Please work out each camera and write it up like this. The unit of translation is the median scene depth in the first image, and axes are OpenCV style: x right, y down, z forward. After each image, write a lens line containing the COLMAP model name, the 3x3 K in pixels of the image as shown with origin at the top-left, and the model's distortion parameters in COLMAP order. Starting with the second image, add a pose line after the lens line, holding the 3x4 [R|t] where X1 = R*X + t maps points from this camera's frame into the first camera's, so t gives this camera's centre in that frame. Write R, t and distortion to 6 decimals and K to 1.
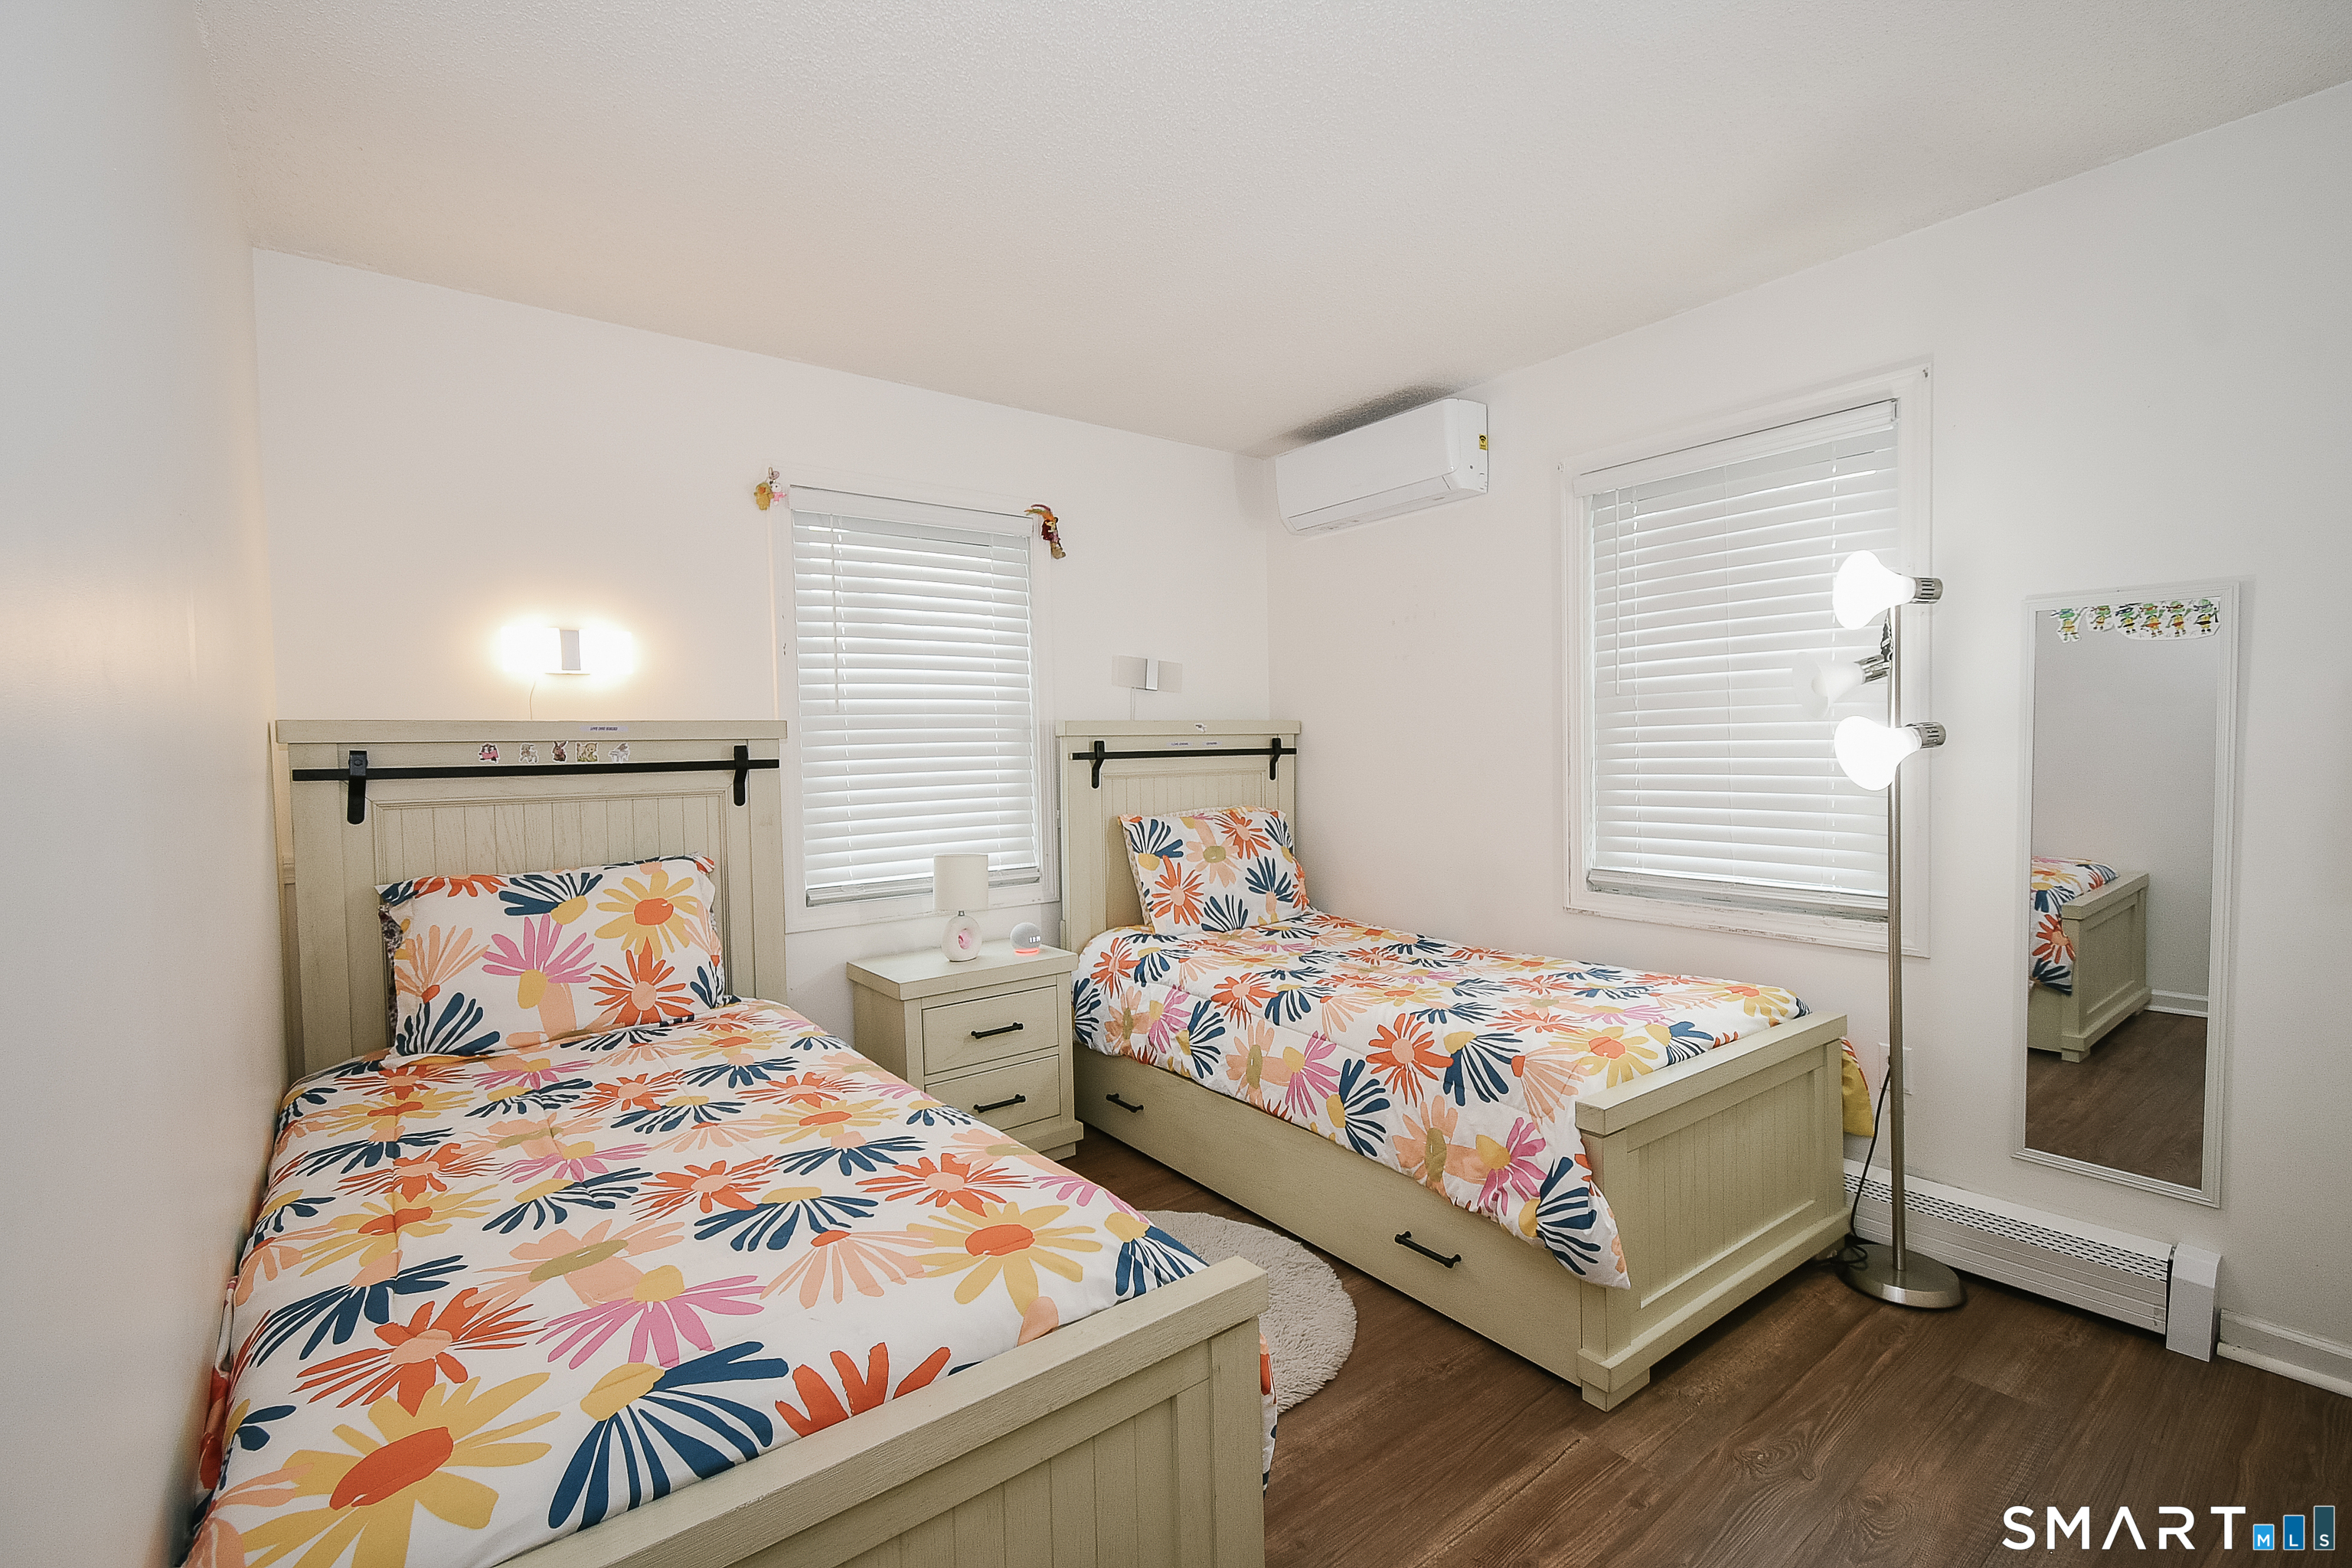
lens RADIAL K [[1014.1, 0, 1172.4], [0, 1014.1, 795.4], [0, 0, 1]] dist [0.001041, 0.000018]
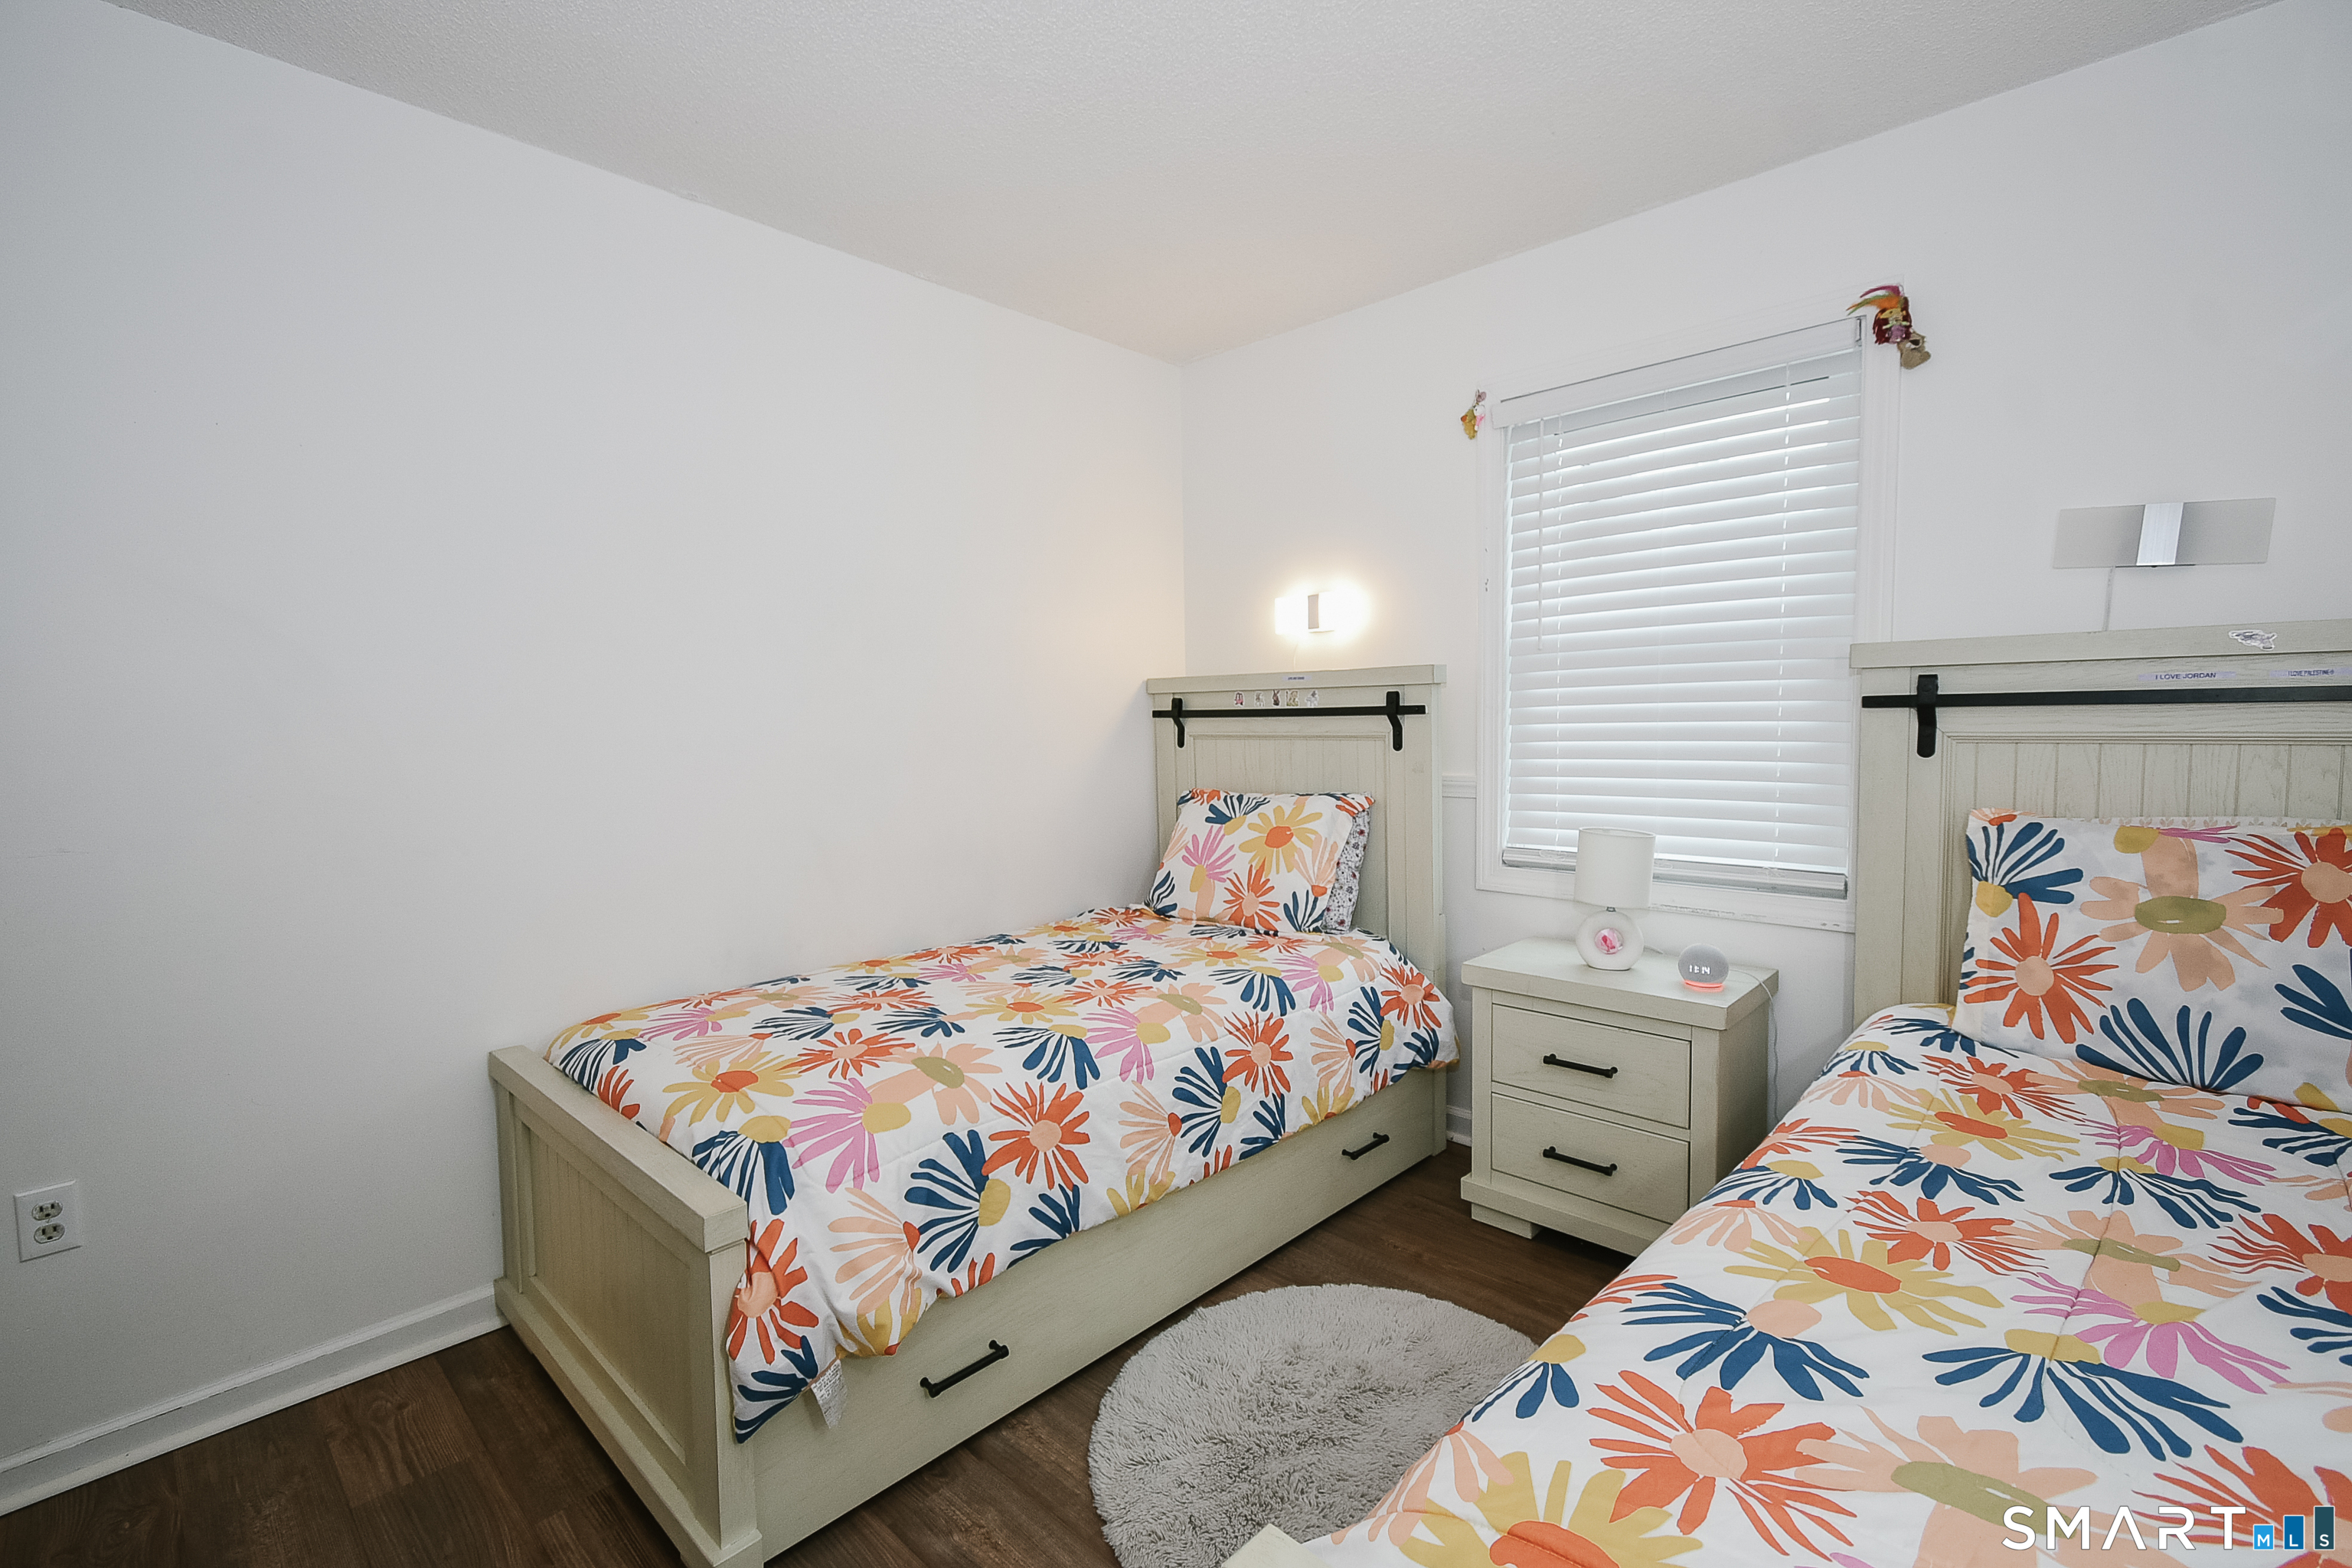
lens RADIAL K [[1042.0, 0, 1170.7], [0, 1042.0, 784.0], [0, 0, 1]] dist [0.015573, -0.009695]
pose [[0.157899, 0.087986, -0.983527, 0.562980], [-0.027331, 0.996030, 0.084717, -0.038603], [0.987077, 0.013504, 0.159677, 0.603804]]
